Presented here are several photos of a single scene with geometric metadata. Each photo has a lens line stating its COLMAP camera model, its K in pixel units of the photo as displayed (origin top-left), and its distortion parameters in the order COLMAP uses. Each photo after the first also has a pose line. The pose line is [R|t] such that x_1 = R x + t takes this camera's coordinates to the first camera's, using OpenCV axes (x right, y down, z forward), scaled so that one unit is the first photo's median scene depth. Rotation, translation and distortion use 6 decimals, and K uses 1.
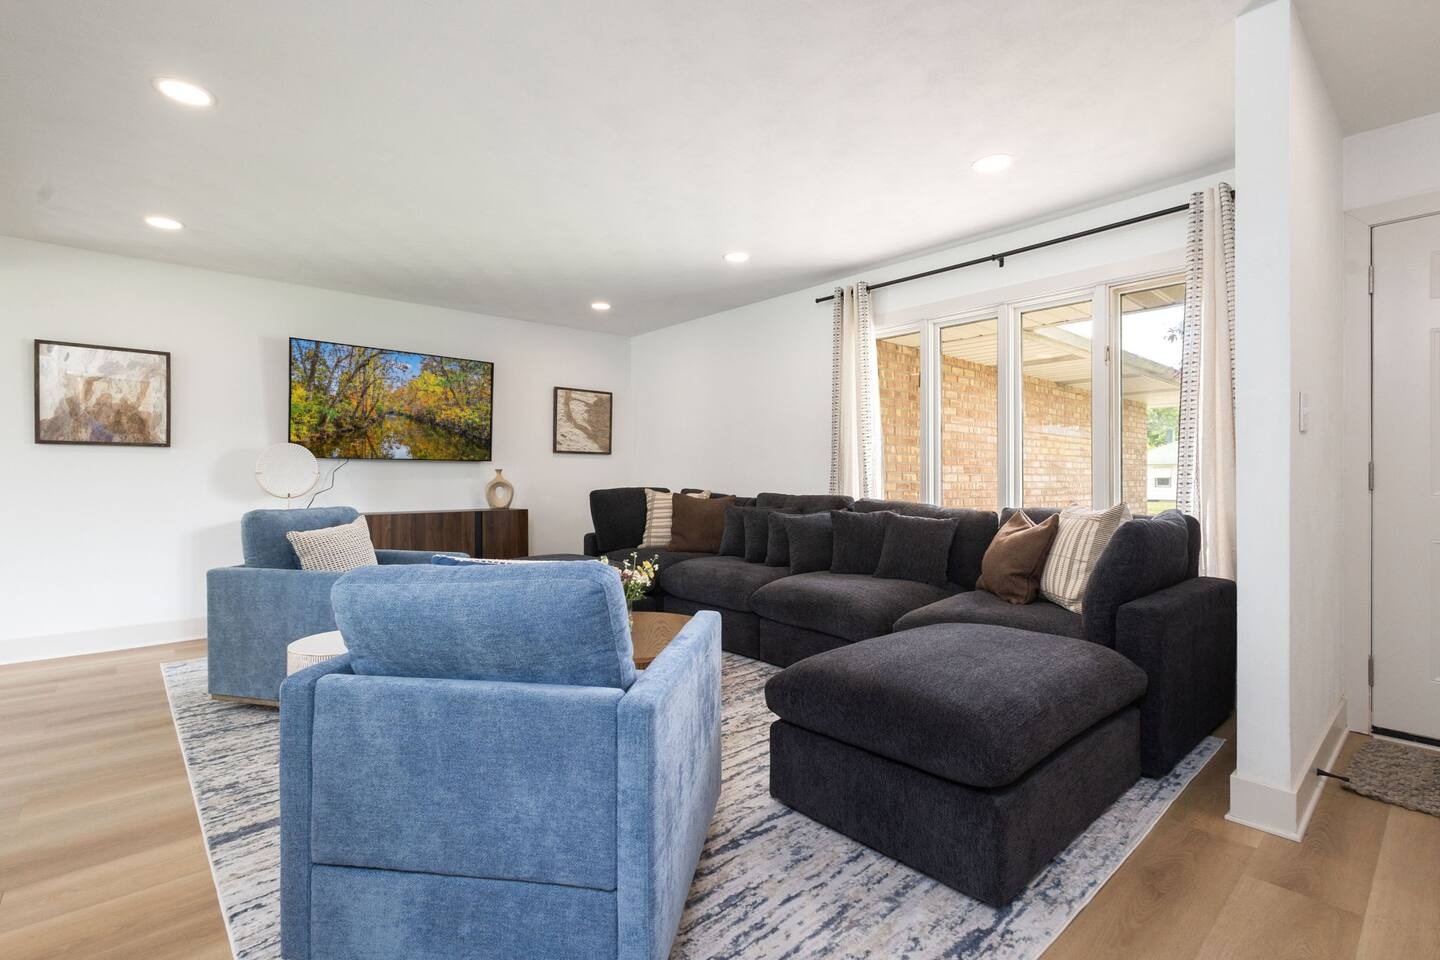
lens RADIAL K [[674.5, 0, 730.3], [0, 674.5, 479.9], [0, 0, 1]] dist [0.004173, -0.000223]
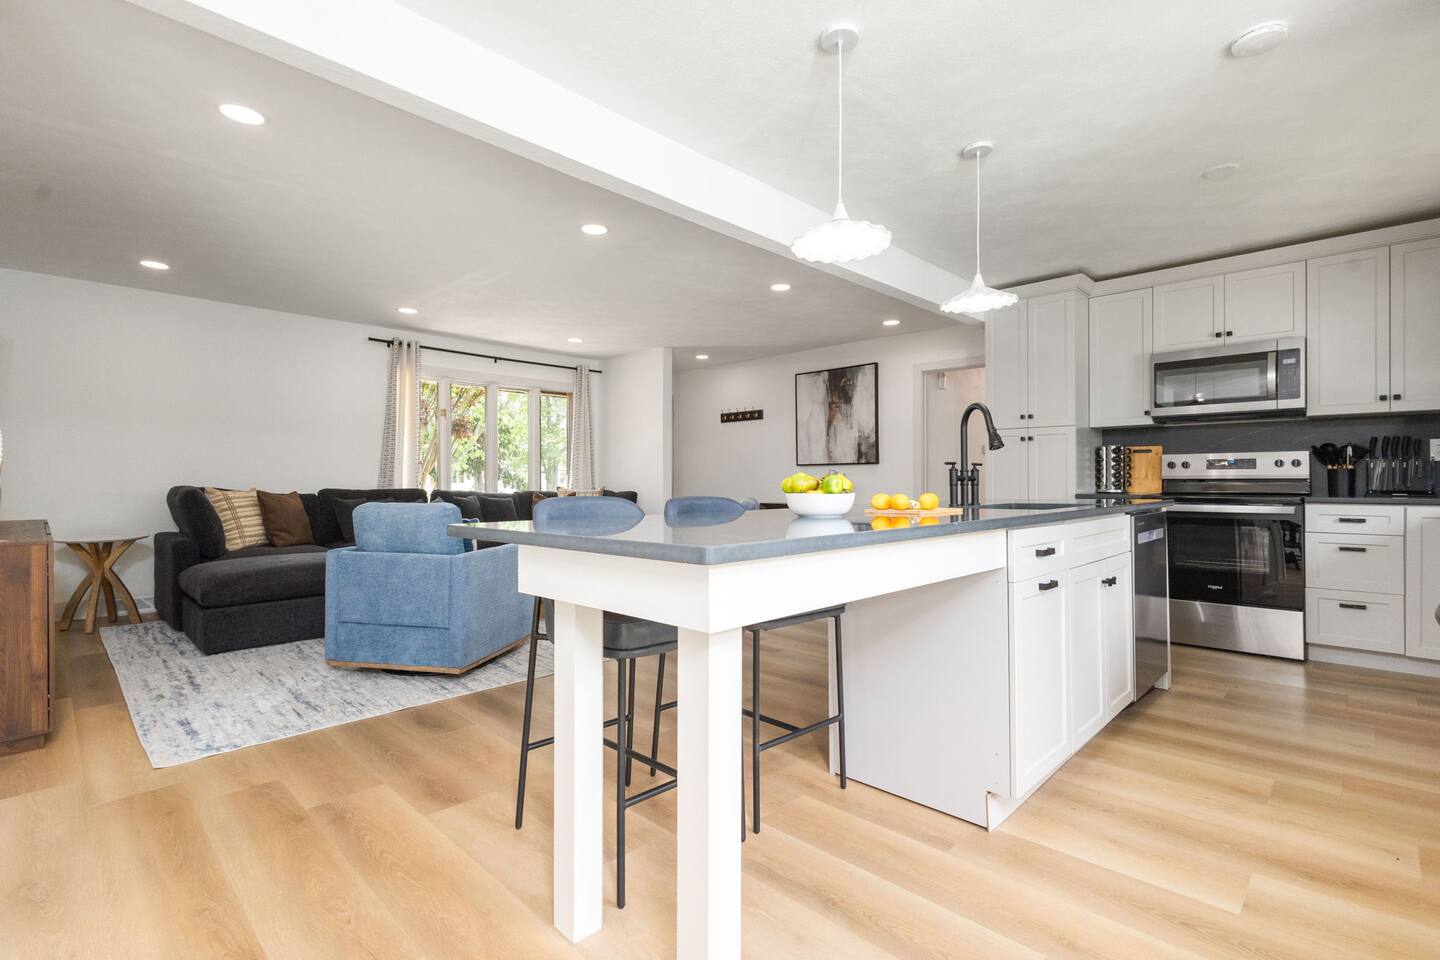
lens RADIAL K [[674.5, 0, 730.3], [0, 674.5, 479.9], [0, 0, 1]] dist [0.004173, -0.000223]
pose [[-0.089568, 0.001035, 0.995980, -1.173708], [0.004309, 0.999991, -0.000652, 0.007214], [-0.995971, 0.004234, -0.089572, 0.407259]]
